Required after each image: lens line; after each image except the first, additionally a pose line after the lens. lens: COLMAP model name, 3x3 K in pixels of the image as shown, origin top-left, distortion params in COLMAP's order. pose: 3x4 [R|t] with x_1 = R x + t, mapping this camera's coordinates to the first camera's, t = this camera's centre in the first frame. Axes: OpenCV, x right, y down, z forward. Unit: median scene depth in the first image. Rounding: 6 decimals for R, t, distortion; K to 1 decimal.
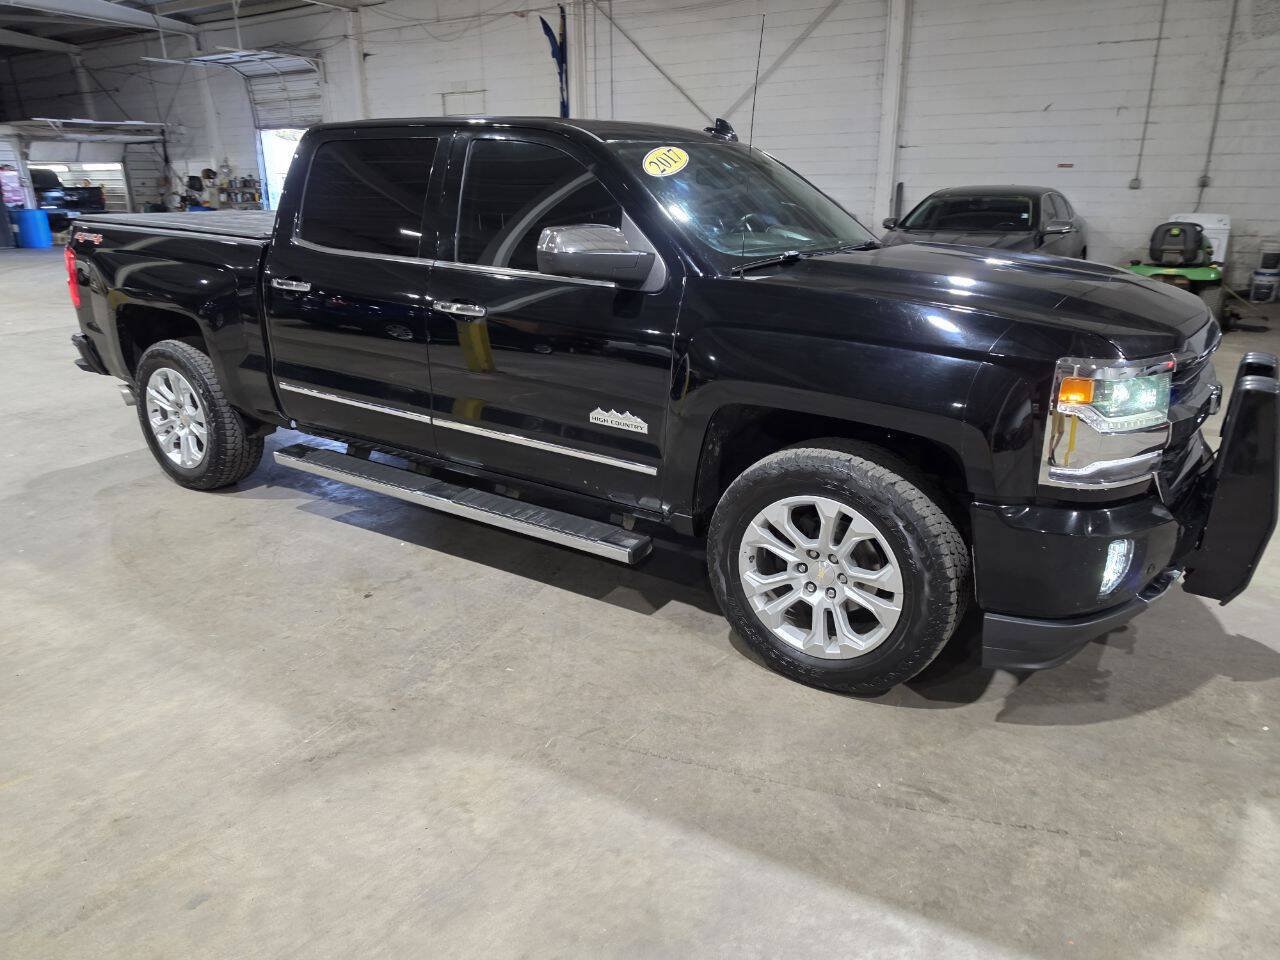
lens RADIAL K [[902.7, 0, 584.7], [0, 902.7, 463.6], [0, 0, 1]] dist [0.059875, -0.071098]
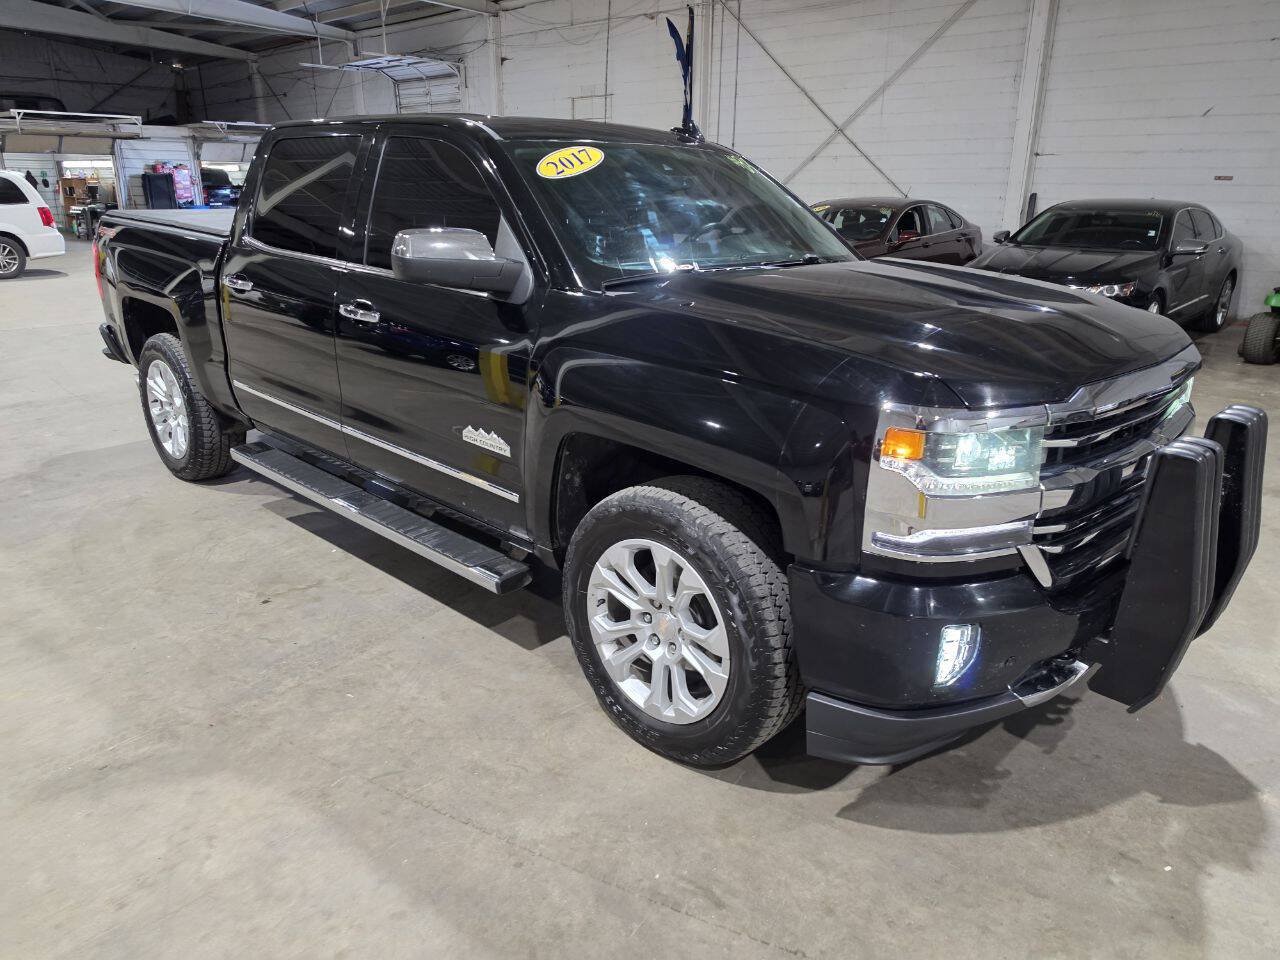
lens RADIAL K [[882.8, 0, 642.1], [0, 882.8, 478.9], [0, 0, 1]] dist [0.072304, -0.106803]
pose [[0.984701, 0.068238, -0.160334, 0.331884], [-0.065832, 0.997625, 0.020278, -0.036318], [0.161337, -0.009413, 0.986855, 0.120787]]
